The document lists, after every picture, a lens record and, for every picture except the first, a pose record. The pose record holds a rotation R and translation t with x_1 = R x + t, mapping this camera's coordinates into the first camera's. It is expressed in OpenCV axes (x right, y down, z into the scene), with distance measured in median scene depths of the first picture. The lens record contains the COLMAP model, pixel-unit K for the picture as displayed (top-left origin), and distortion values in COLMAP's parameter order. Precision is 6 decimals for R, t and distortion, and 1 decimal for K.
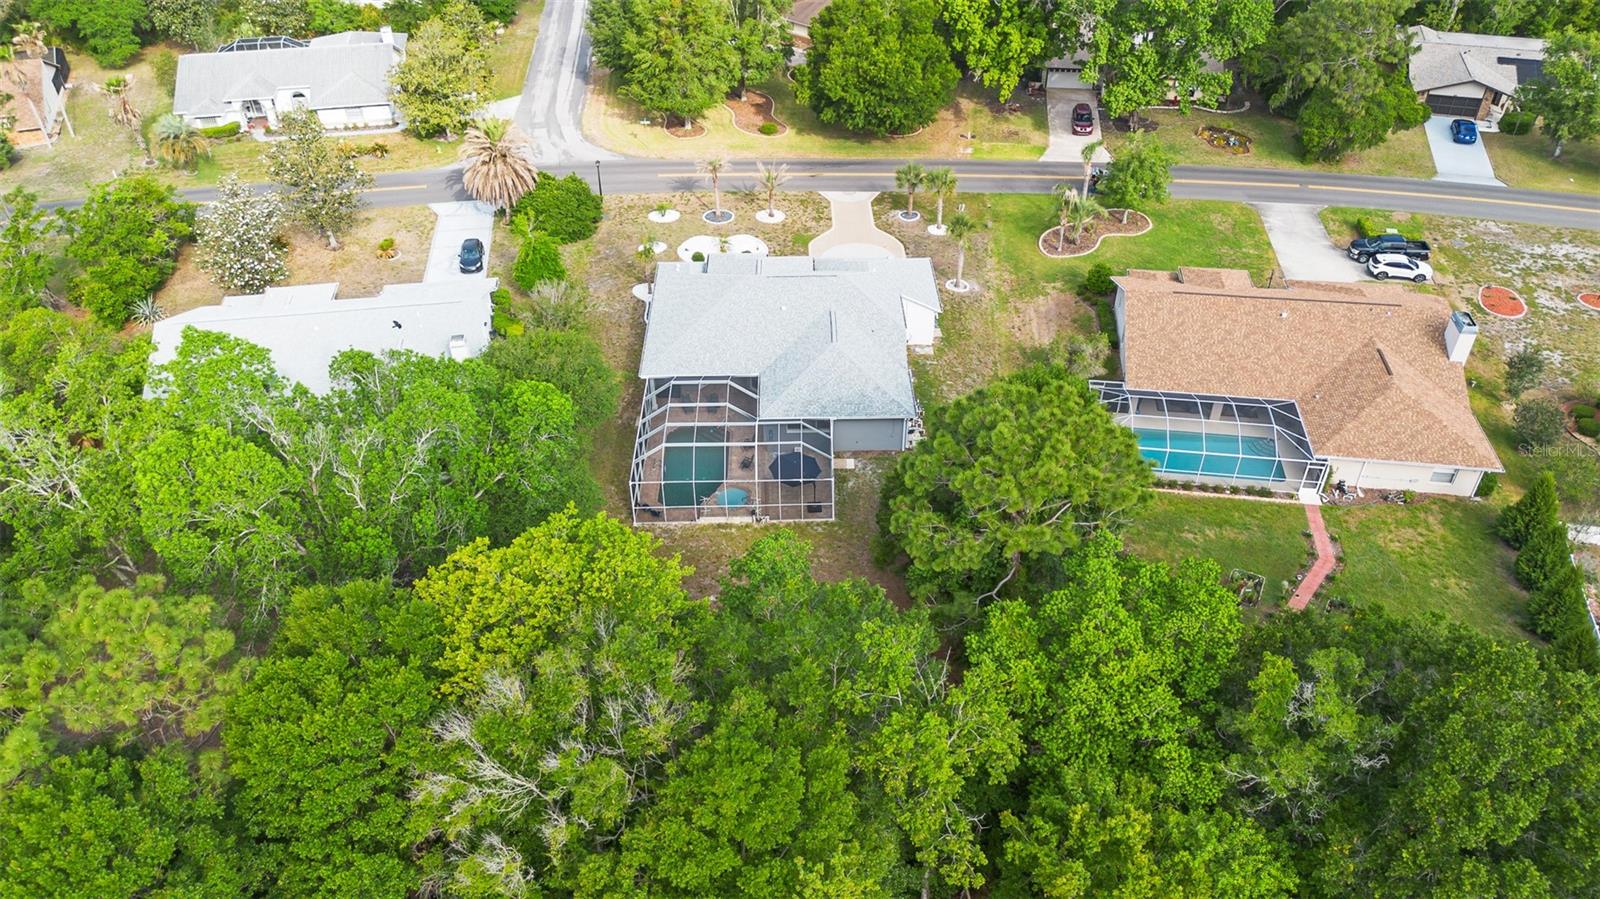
lens RADIAL K [[1147.4, 0, 805.6], [0, 1147.4, 445.7], [0, 0, 1]] dist [0.050151, -0.003798]
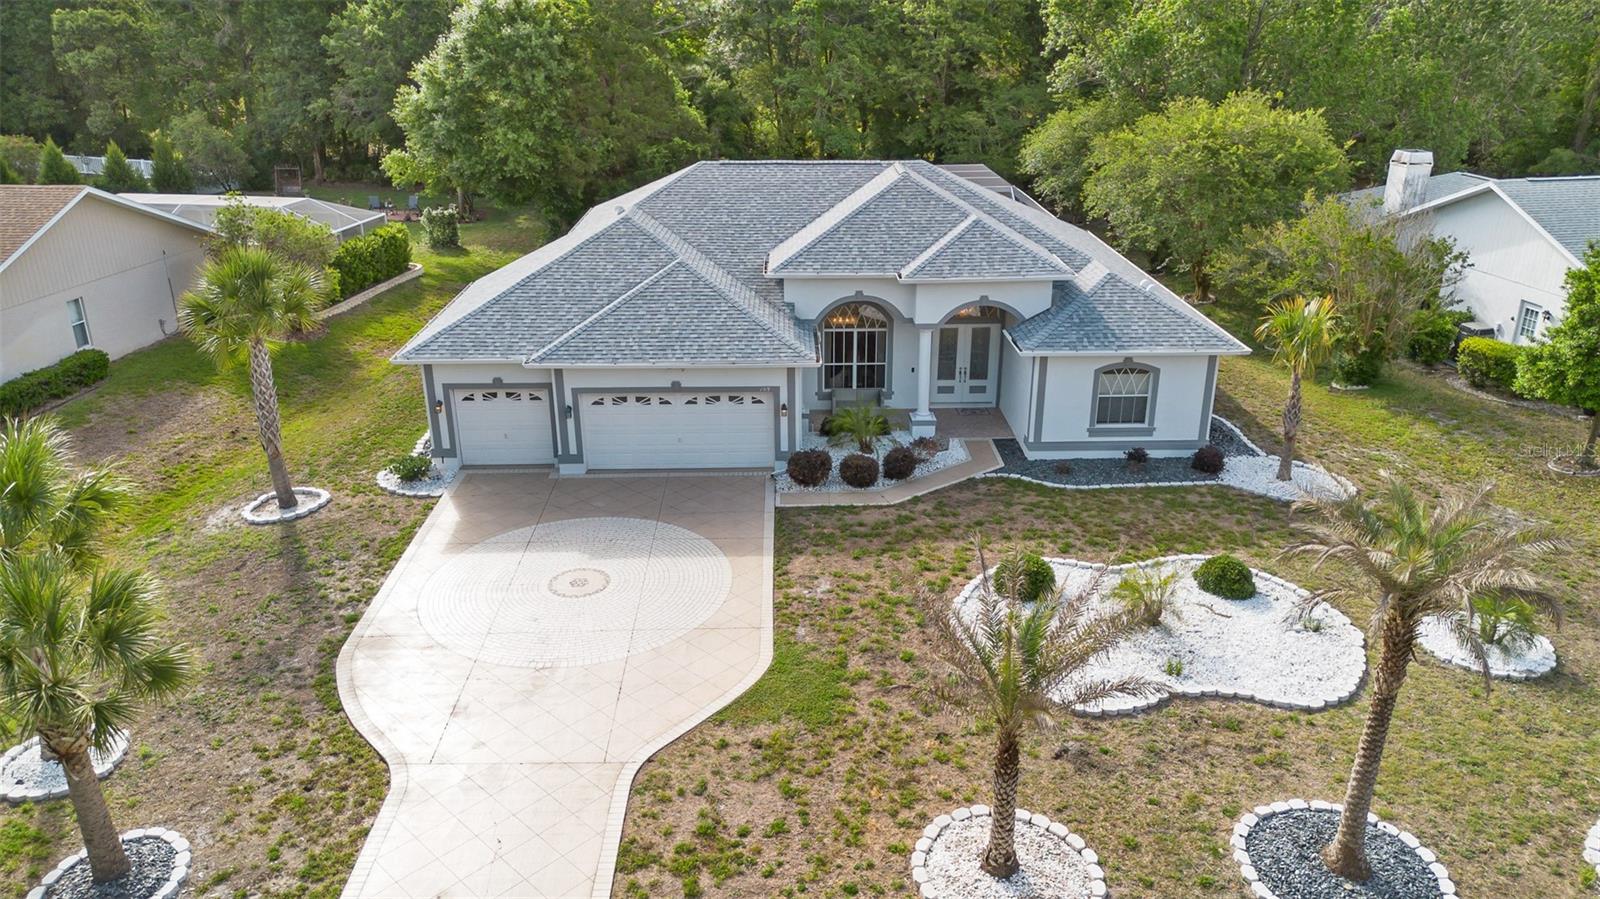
lens RADIAL K [[1150.3, 0, 797.1], [0, 1150.3, 419.2], [0, 0, 1]] dist [0.092164, -0.103115]
pose [[-0.999891, 0.013288, 0.006433, -0.004457], [0.012611, 0.542205, 0.840152, -0.420741], [0.007676, 0.840141, -0.542313, 1.188425]]
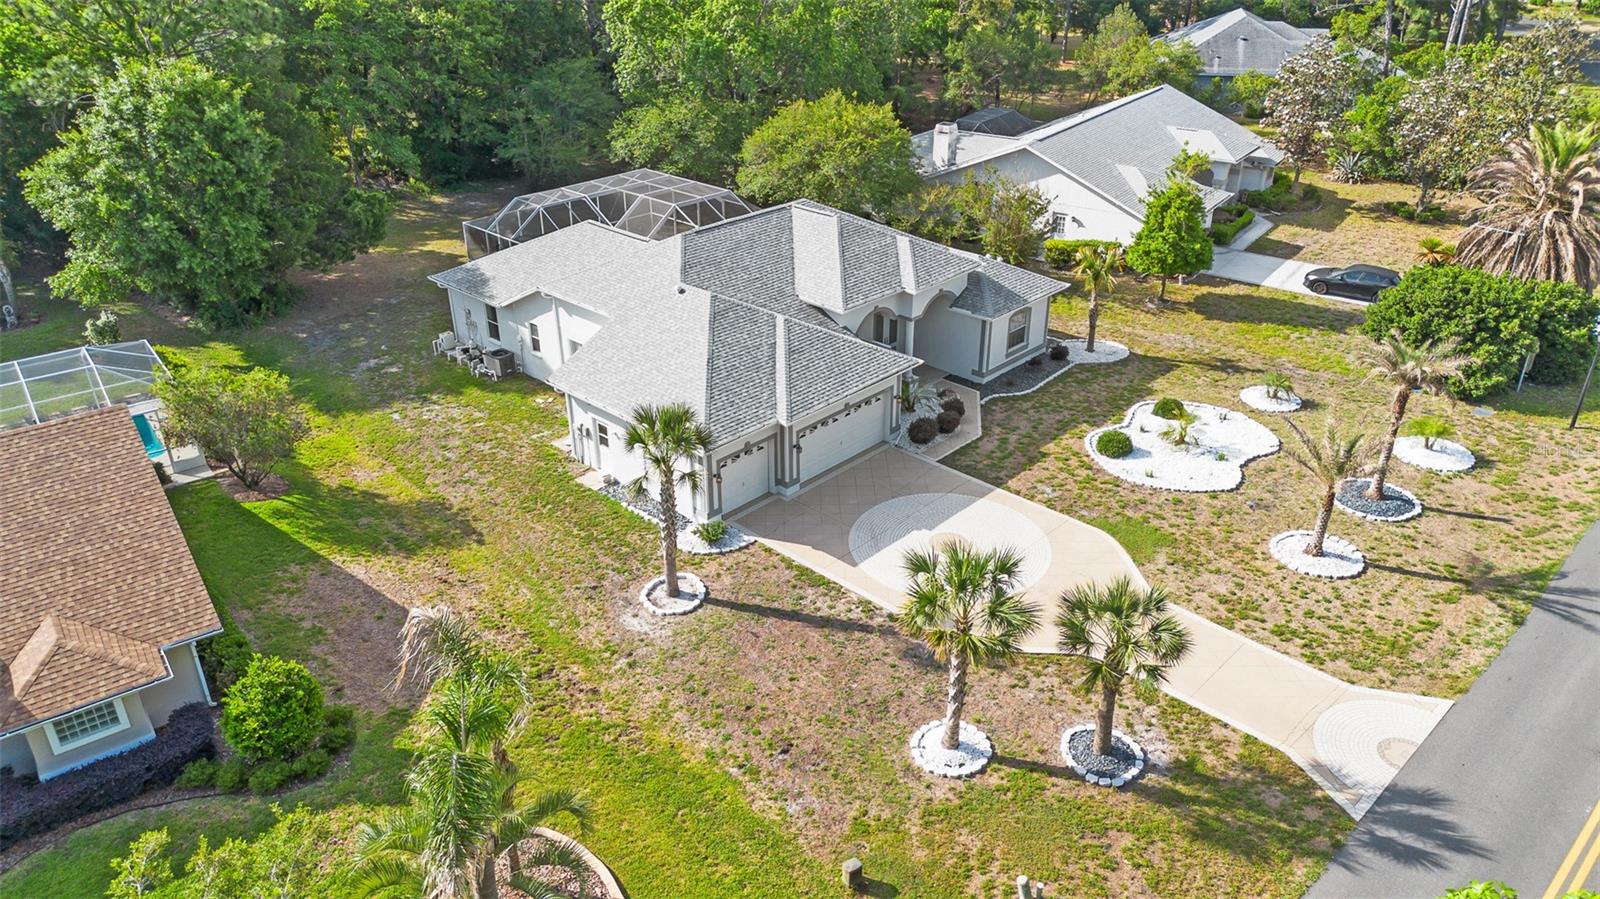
lens RADIAL K [[1137.9, 0, 791.8], [0, 1137.9, 447.7], [0, 0, 1]] dist [0.030232, -0.003725]
pose [[-0.706626, 0.339287, -0.620937, 0.328301], [-0.416298, 0.510252, 0.752555, -0.471697], [0.572167, 0.790270, -0.219313, 1.103122]]
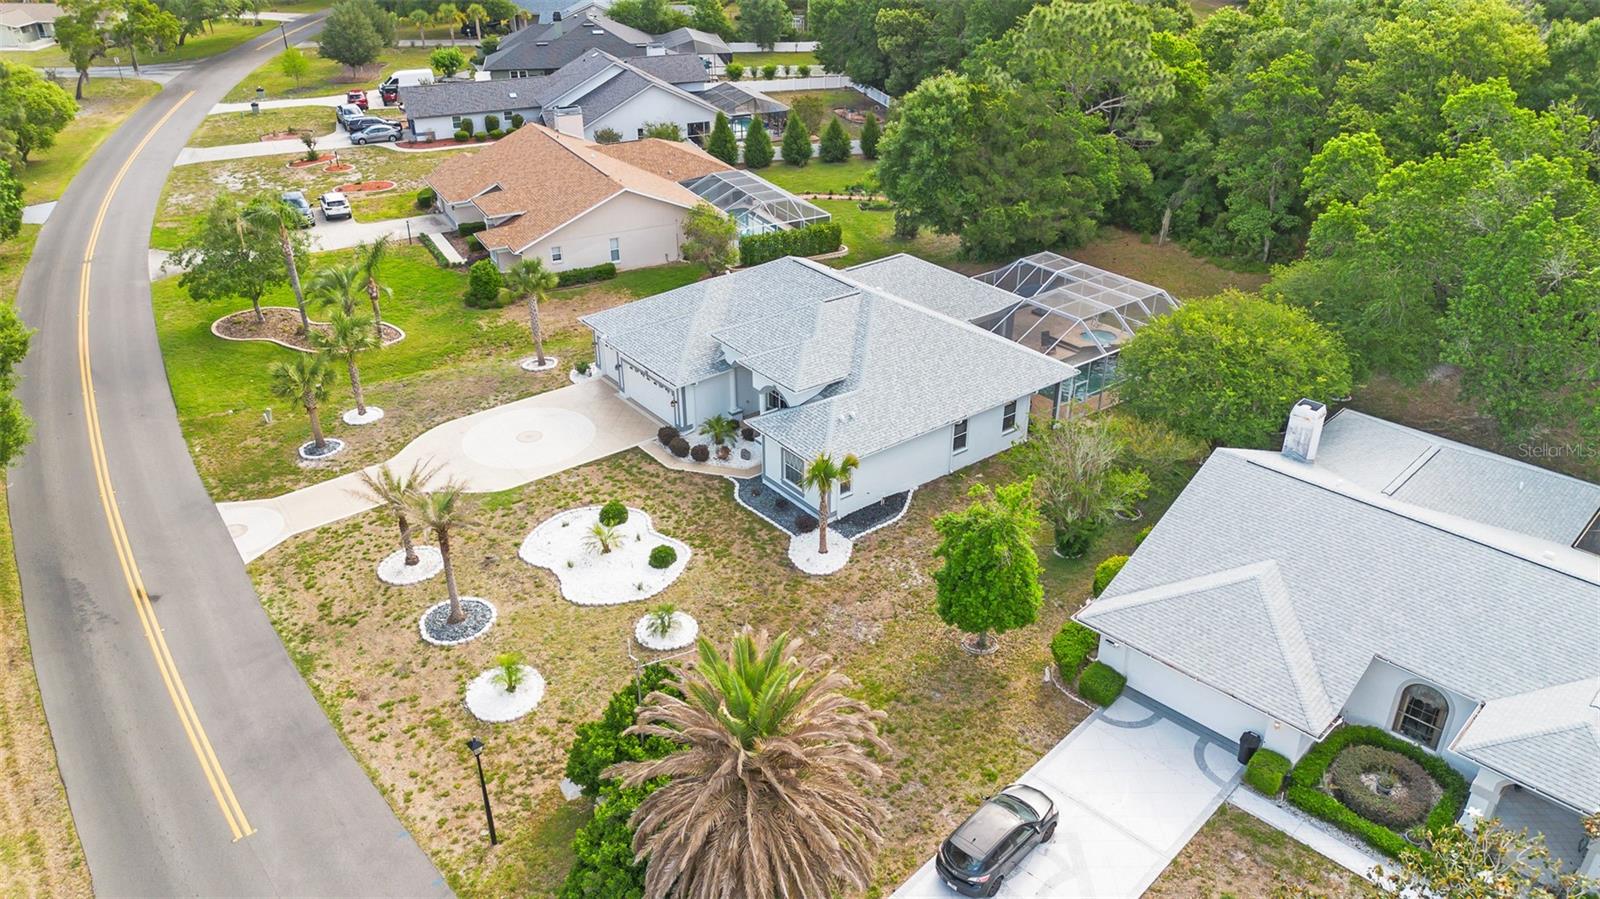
lens RADIAL K [[1147.4, 0, 805.6], [0, 1147.4, 445.7], [0, 0, 1]] dist [0.050151, -0.003798]
pose [[-0.592416, -0.371406, 0.714914, -0.494146], [0.494127, 0.533370, 0.686552, -0.529317], [-0.636303, 0.759983, -0.132455, 1.064568]]
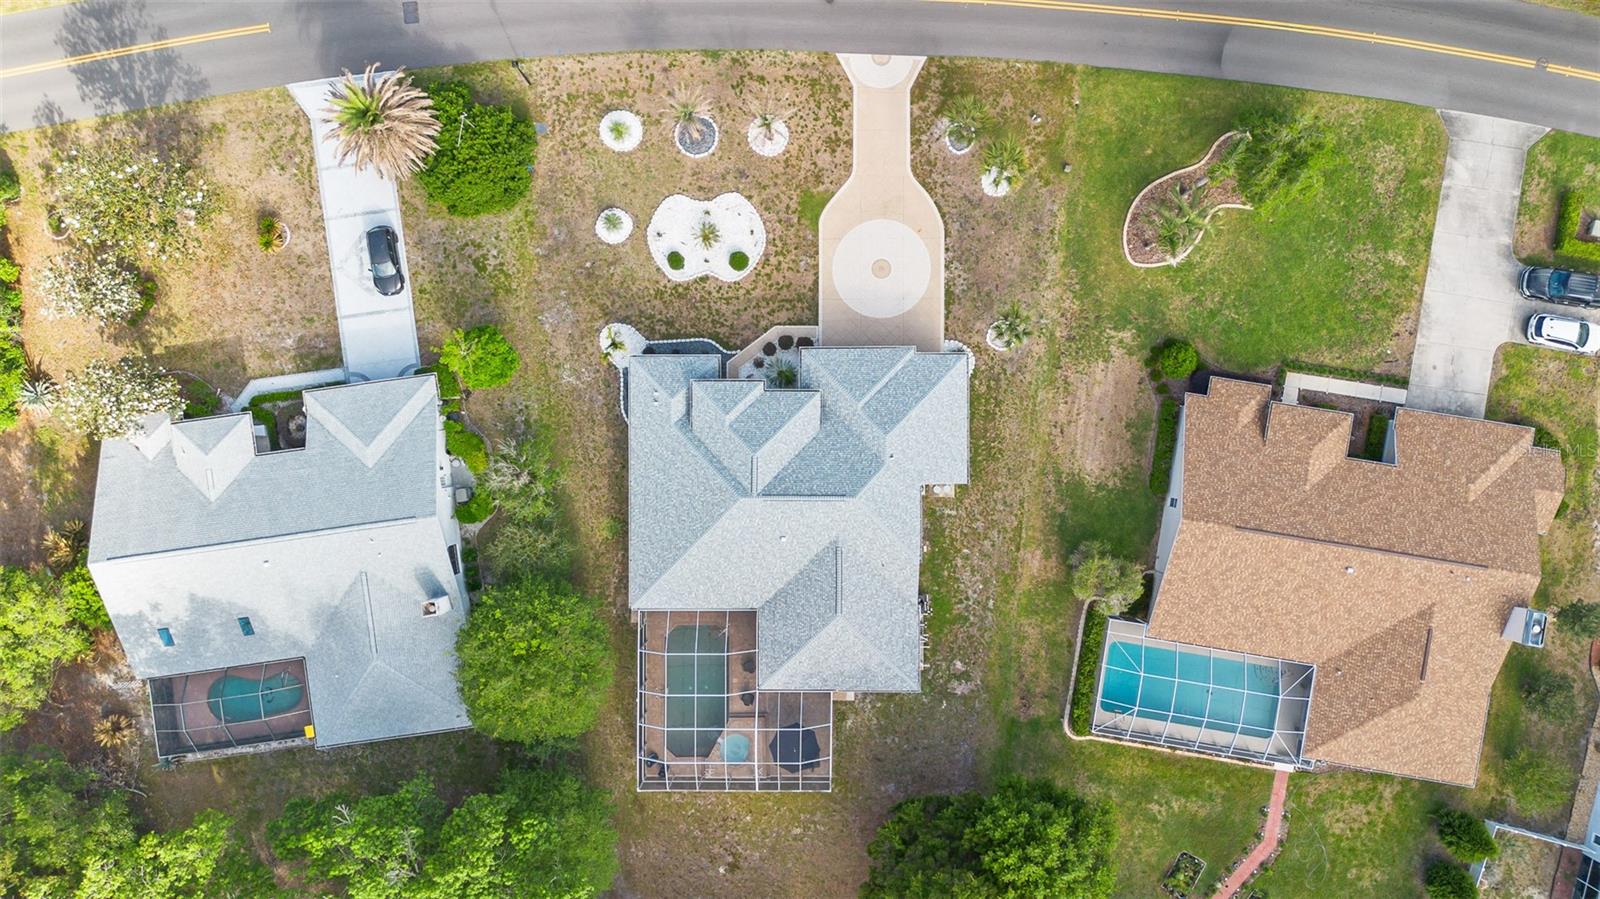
lens RADIAL K [[1147.4, 0, 805.6], [0, 1147.4, 445.7], [0, 0, 1]] dist [0.050151, -0.003798]
pose [[0.999777, 0.018994, -0.009185, 0.003884], [-0.003769, 0.589163, 0.808005, -0.771148], [0.020759, -0.807791, 0.589104, 0.477059]]
